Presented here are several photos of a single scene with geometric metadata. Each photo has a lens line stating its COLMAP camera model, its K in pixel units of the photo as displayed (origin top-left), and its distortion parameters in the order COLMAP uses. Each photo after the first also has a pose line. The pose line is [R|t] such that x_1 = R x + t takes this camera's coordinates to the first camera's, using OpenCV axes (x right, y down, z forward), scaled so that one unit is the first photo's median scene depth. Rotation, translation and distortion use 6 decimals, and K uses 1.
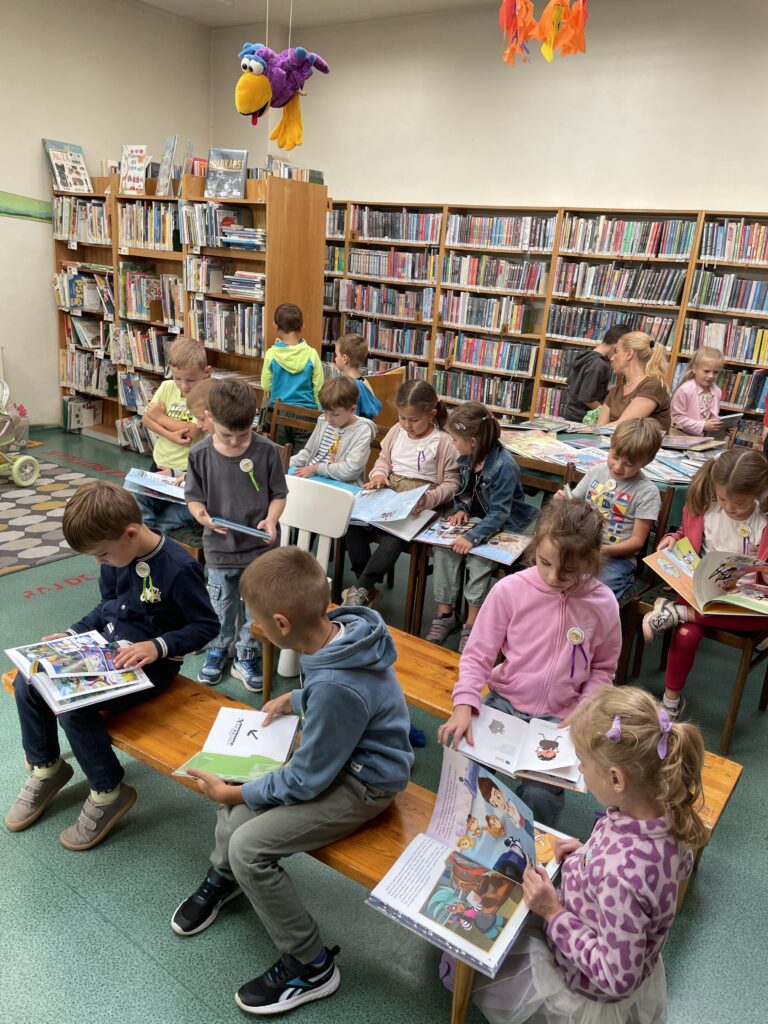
lens RADIAL K [[781.4, 0, 378.6], [0, 781.4, 519.7], [0, 0, 1]] dist [0.079150, -0.088538]
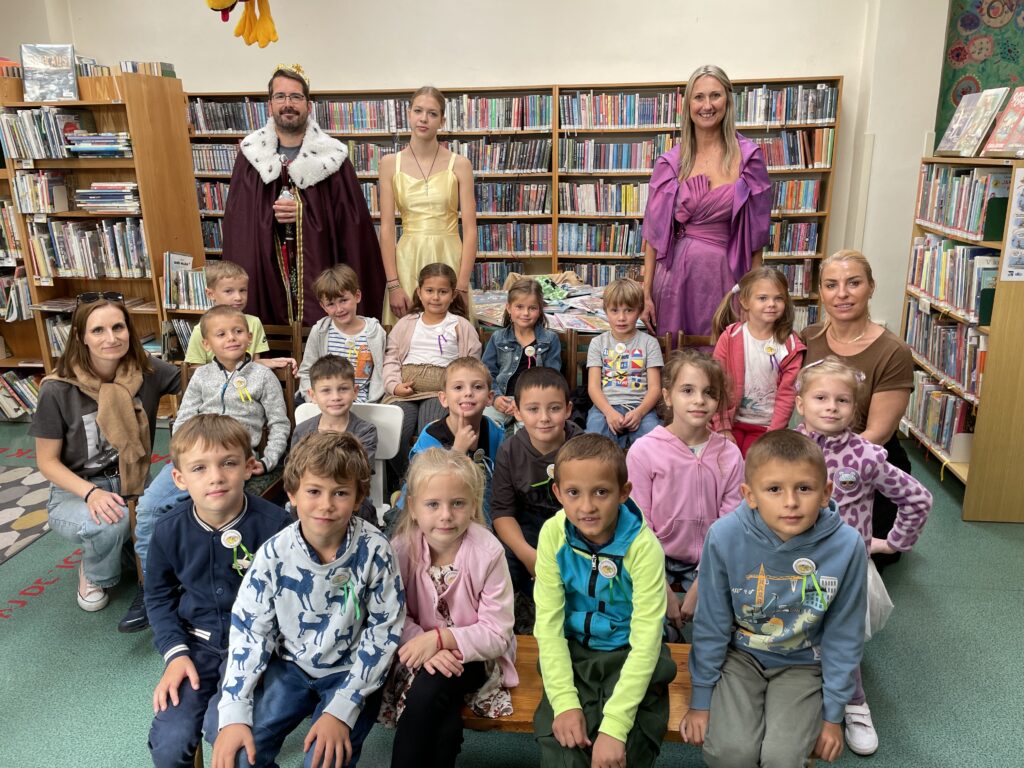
lens RADIAL K [[781.4, 0, 522.8], [0, 781.4, 387.6], [0, 0, 1]] dist [0.079150, -0.088538]
pose [[0.882627, -0.219575, 0.415640, -0.173390], [0.222902, 0.973970, 0.041192, -0.031640], [-0.413865, 0.056290, 0.908596, 0.039485]]
